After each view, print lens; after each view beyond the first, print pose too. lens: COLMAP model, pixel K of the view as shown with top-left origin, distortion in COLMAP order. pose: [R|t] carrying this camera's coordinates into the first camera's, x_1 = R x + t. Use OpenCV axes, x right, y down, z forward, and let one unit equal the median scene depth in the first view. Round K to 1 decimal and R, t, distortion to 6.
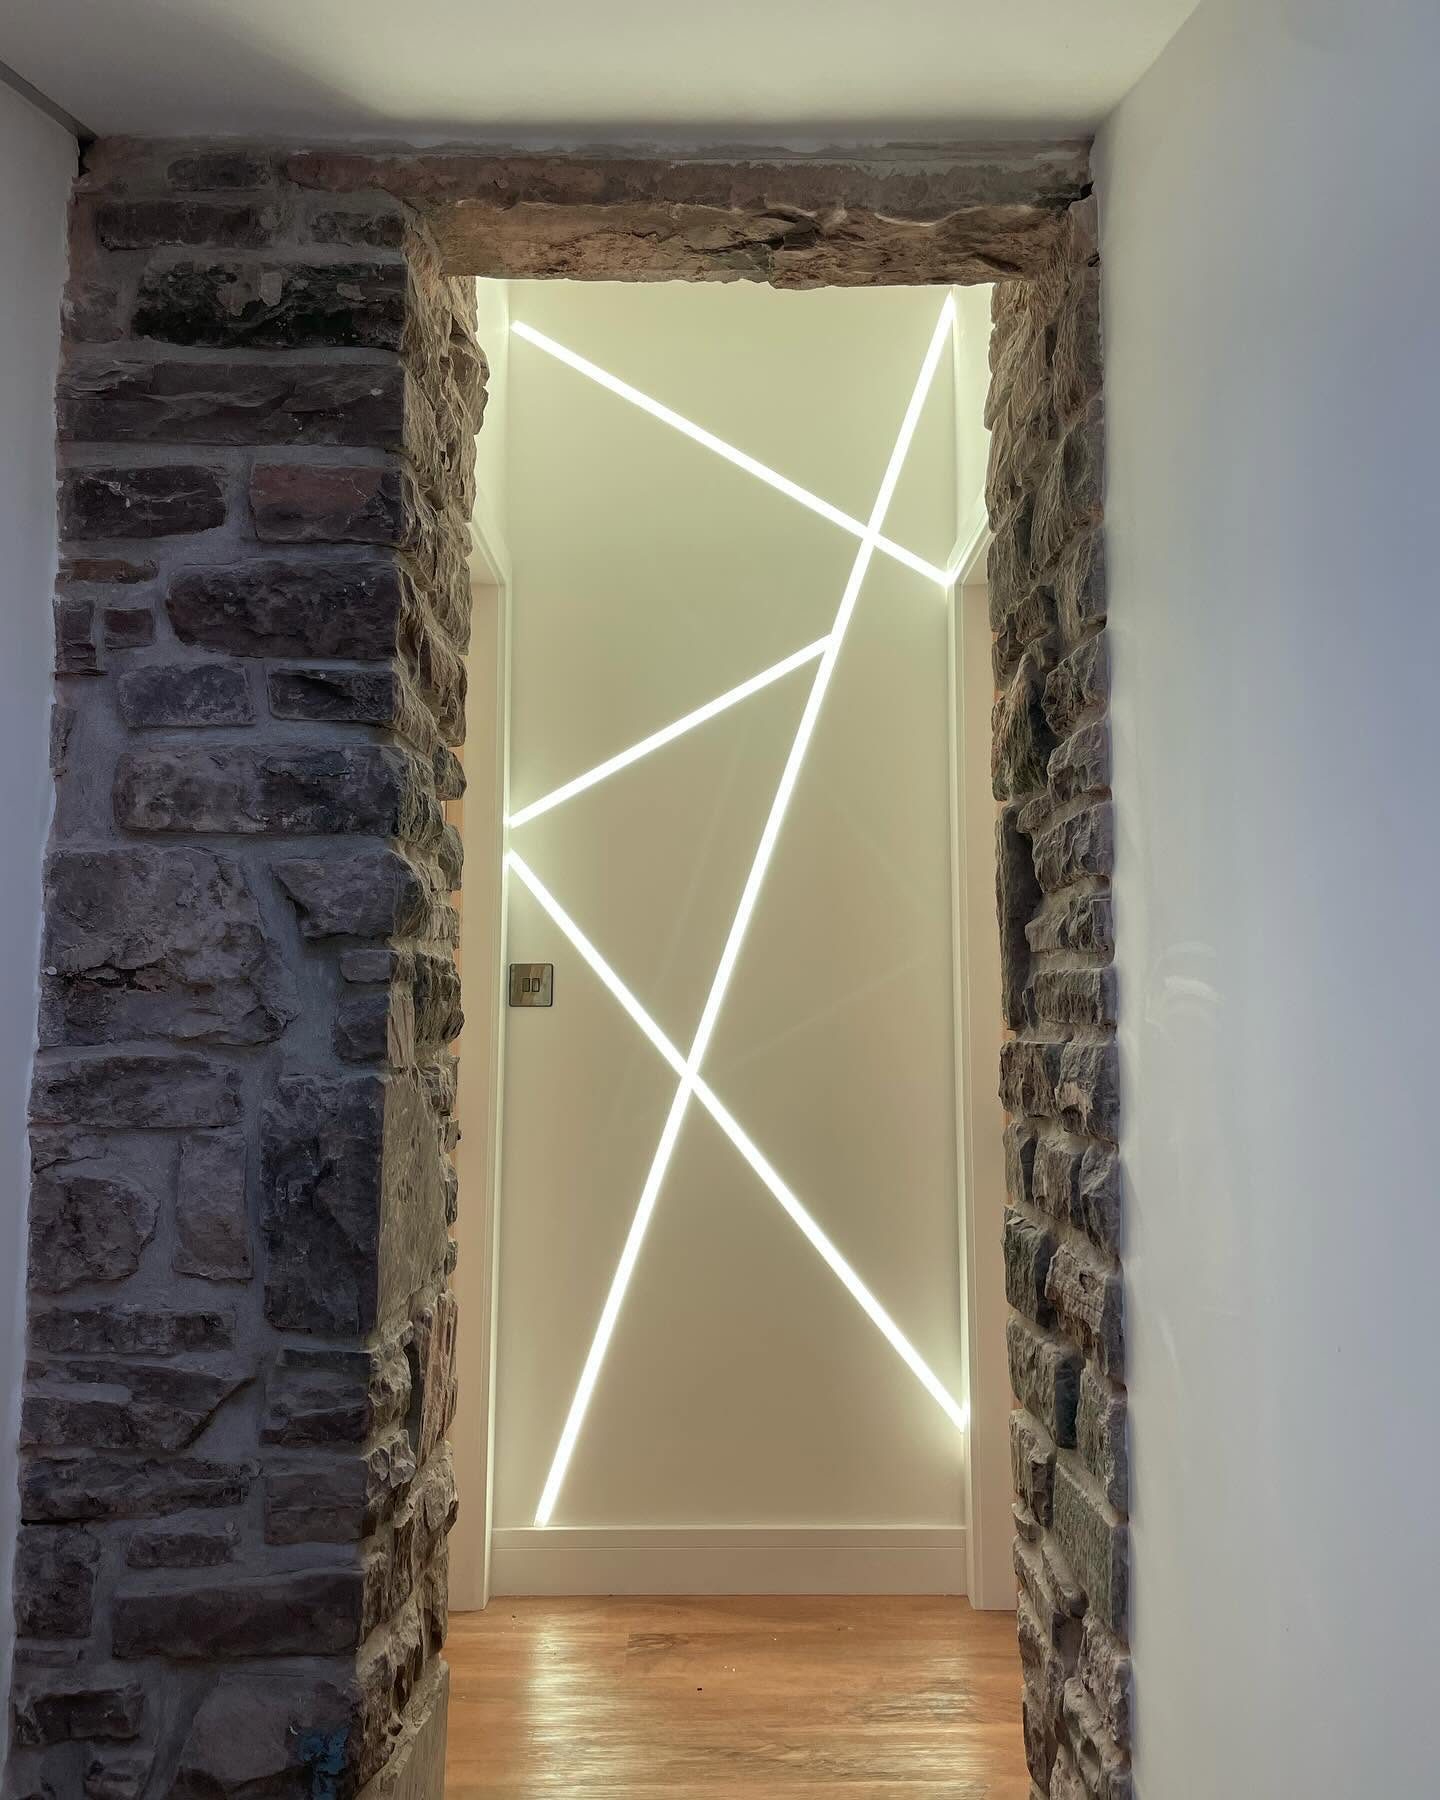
lens RADIAL K [[1484.2, 0, 730.9], [0, 1484.2, 892.9], [0, 0, 1]] dist [0.043522, -0.084894]
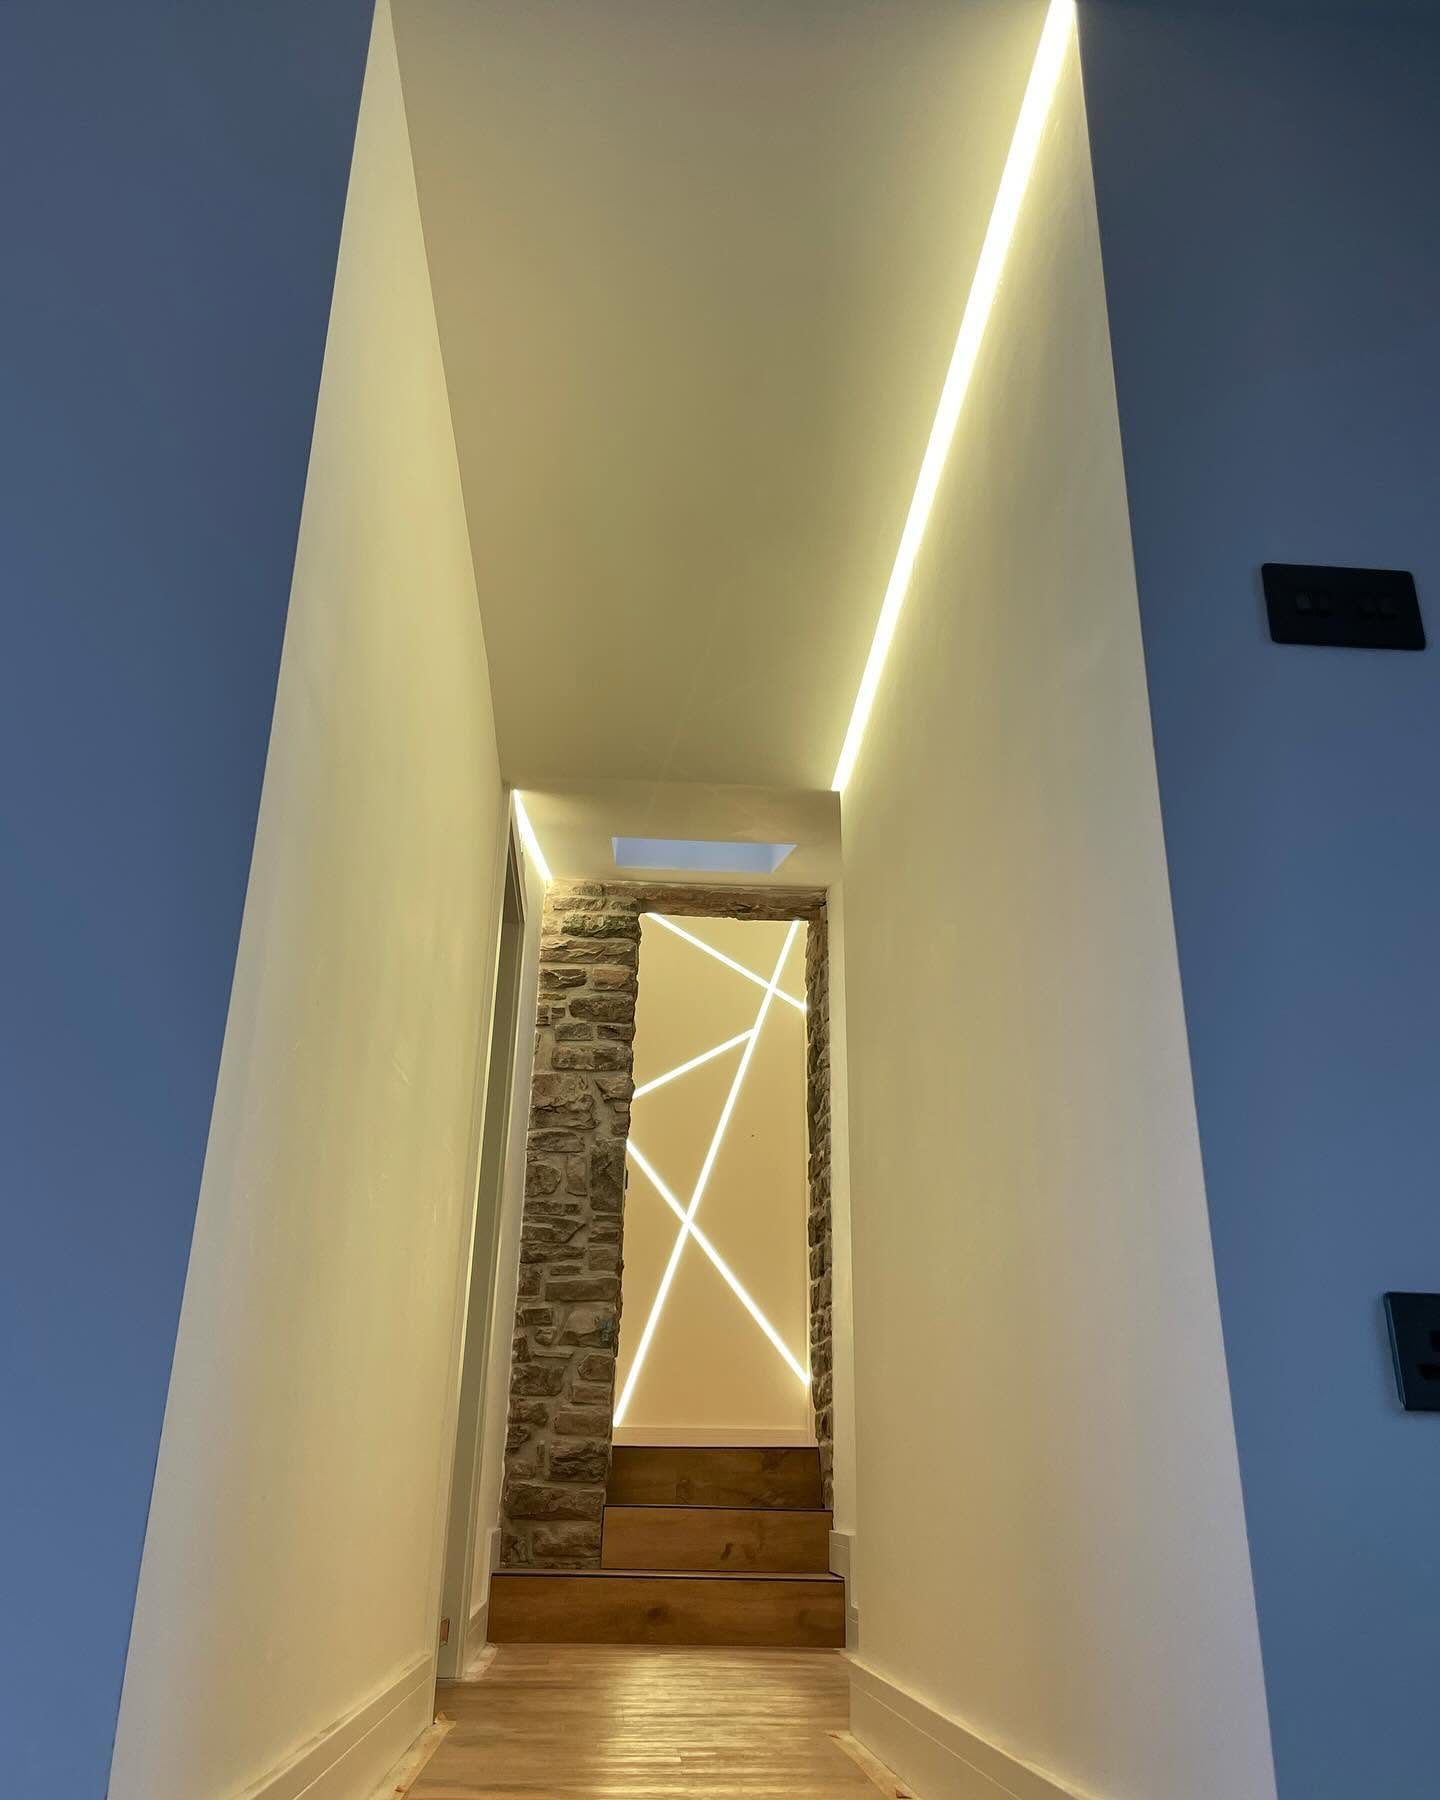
lens RADIAL K [[1484.2, 0, 727.3], [0, 1484.2, 898.9], [0, 0, 1]] dist [0.043522, -0.084894]
pose [[0.998292, 0.032561, 0.048501, -0.181524], [-0.017617, 0.959403, -0.281487, 0.563879], [-0.055697, 0.280152, 0.958339, -2.548683]]
